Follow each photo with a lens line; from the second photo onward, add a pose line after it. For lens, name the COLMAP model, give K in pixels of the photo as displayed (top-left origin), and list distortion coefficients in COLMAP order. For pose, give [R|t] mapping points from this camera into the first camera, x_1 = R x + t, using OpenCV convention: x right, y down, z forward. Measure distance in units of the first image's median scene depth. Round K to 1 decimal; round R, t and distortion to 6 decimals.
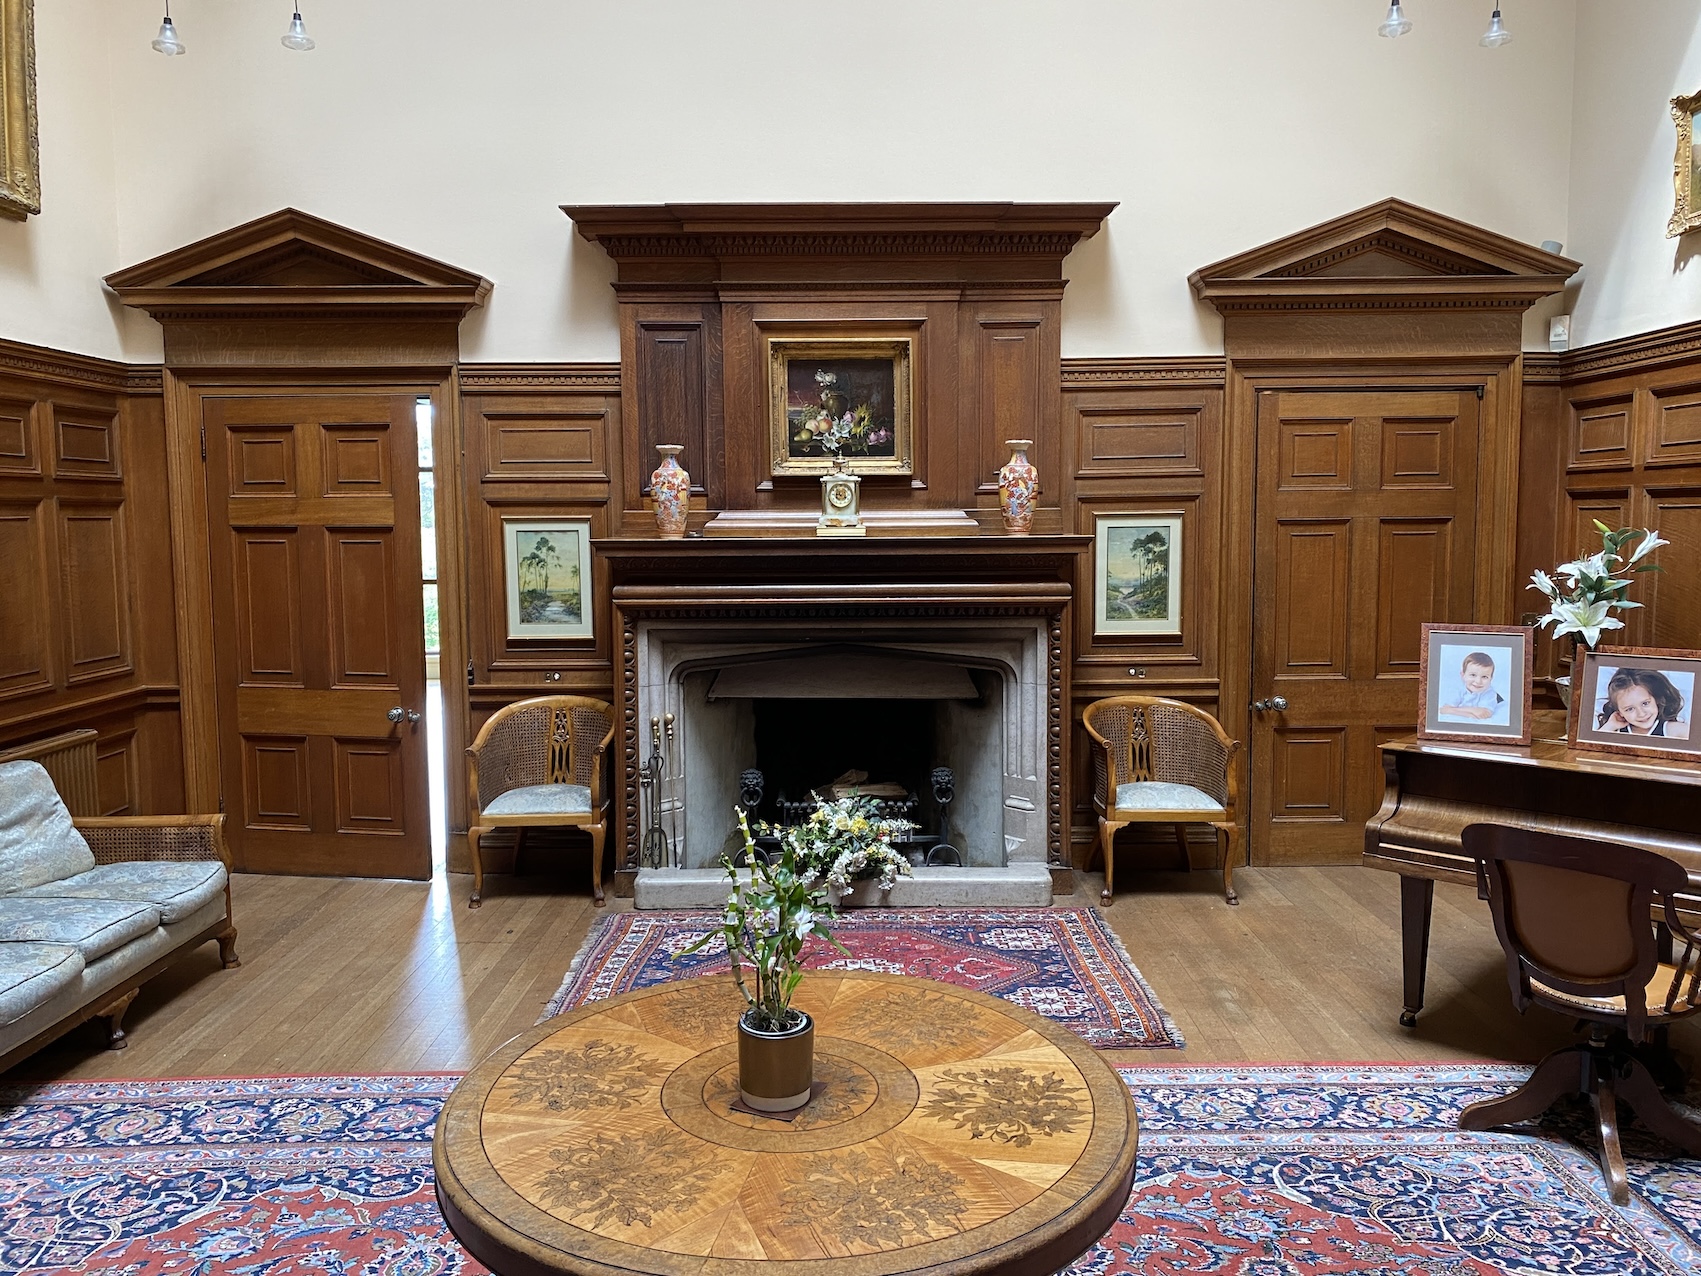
lens RADIAL K [[1340.3, 0, 850.5], [0, 1340.3, 638.0], [0, 0, 1]] dist [0.092776, -0.098794]
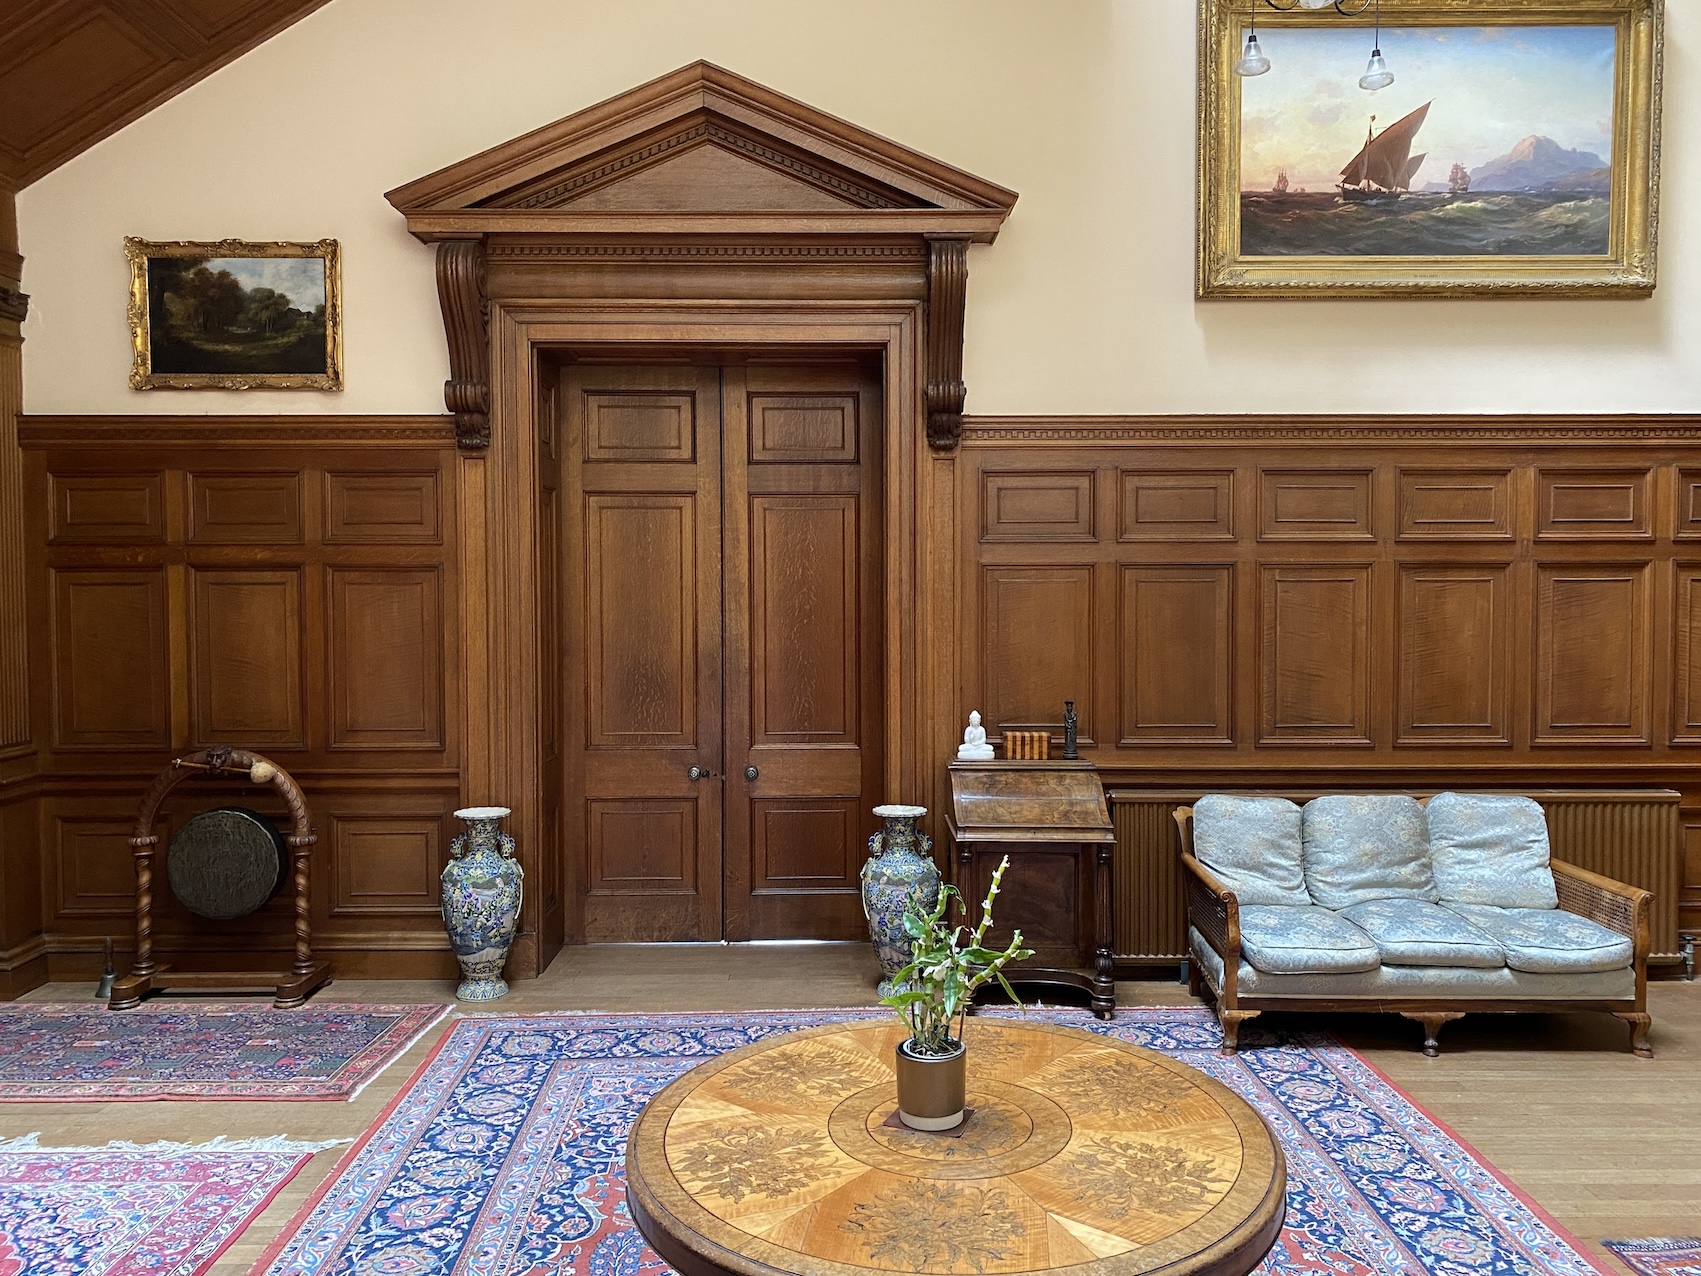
lens RADIAL K [[1340.3, 0, 850.5], [0, 1340.3, 638.0], [0, 0, 1]] dist [0.092776, -0.098794]
pose [[0.000871, 0.049216, -0.998788, 0.555130], [-0.092704, 0.994491, 0.048924, -0.047621], [0.995693, 0.092549, 0.005428, 0.496862]]
